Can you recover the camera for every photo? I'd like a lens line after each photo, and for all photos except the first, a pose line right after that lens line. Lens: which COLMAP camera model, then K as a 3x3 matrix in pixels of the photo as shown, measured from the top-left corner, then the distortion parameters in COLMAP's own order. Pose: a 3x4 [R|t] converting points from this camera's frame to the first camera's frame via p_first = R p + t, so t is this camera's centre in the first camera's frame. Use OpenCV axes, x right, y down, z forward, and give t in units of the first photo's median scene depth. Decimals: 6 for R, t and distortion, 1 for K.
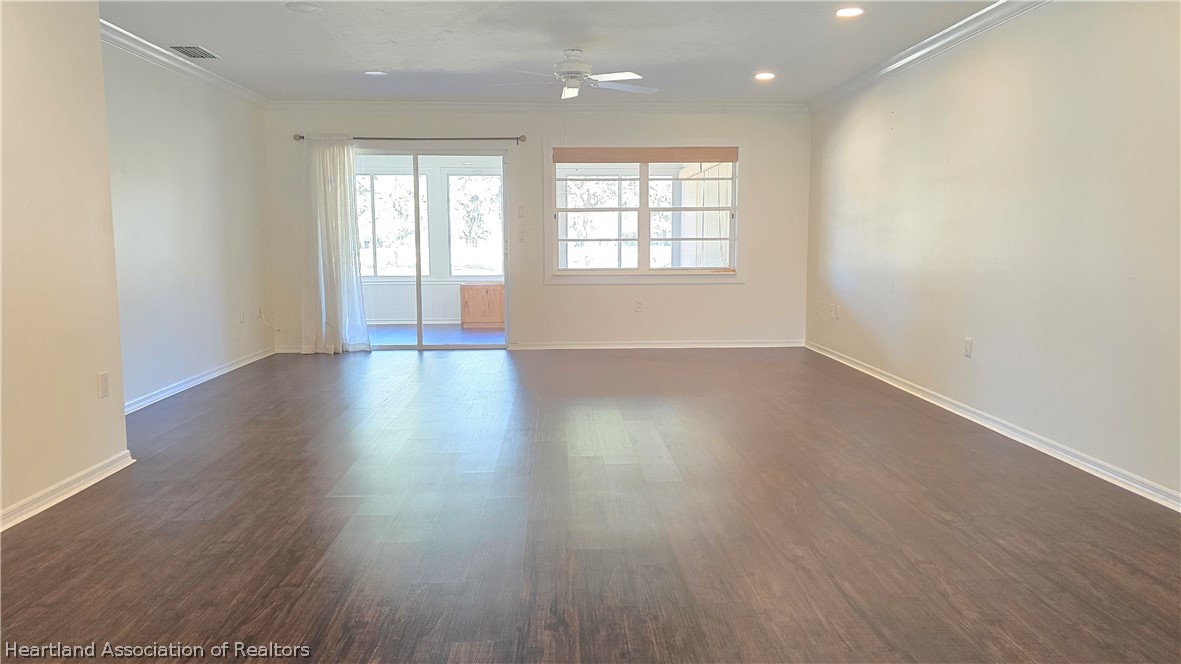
lens RADIAL K [[789.6, 0, 598.9], [0, 789.6, 329.9], [0, 0, 1]] dist [0.046605, -0.031180]
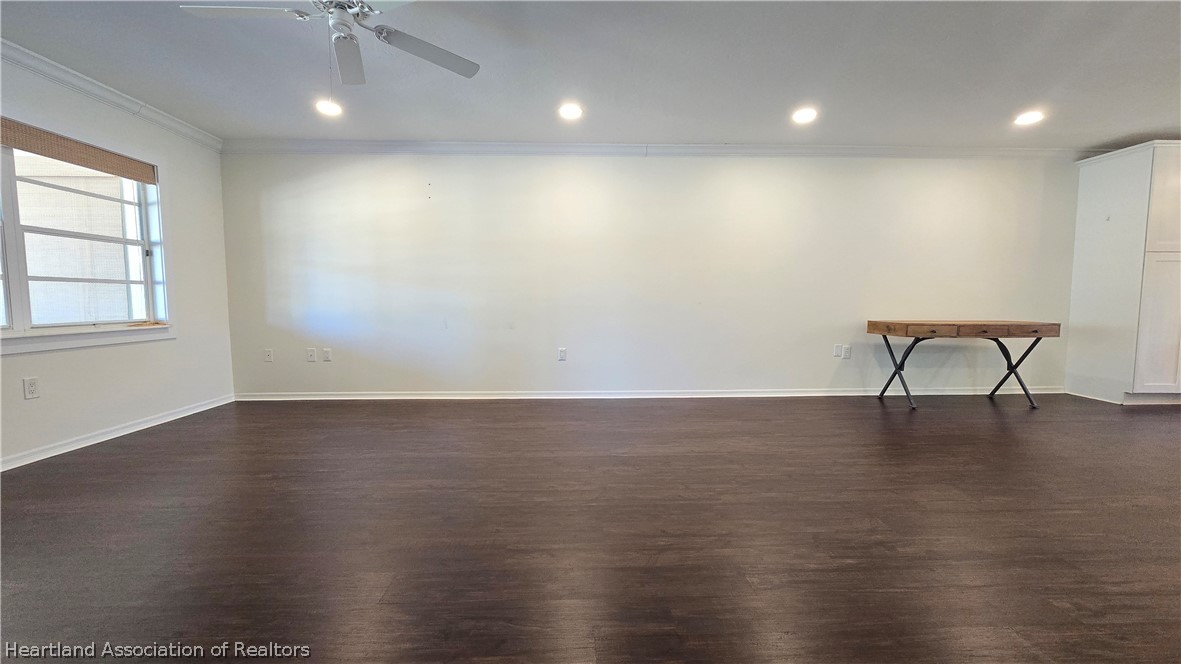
lens RADIAL K [[482.0, 0, 600.7], [0, 482.0, 331.8], [0, 0, 1]] dist [-0.005784, 0.001986]
pose [[0.011486, -0.063678, 0.997904, -0.298399], [0.117562, 0.991135, 0.061893, -0.044608], [-0.992999, 0.116604, 0.018870, 0.562255]]
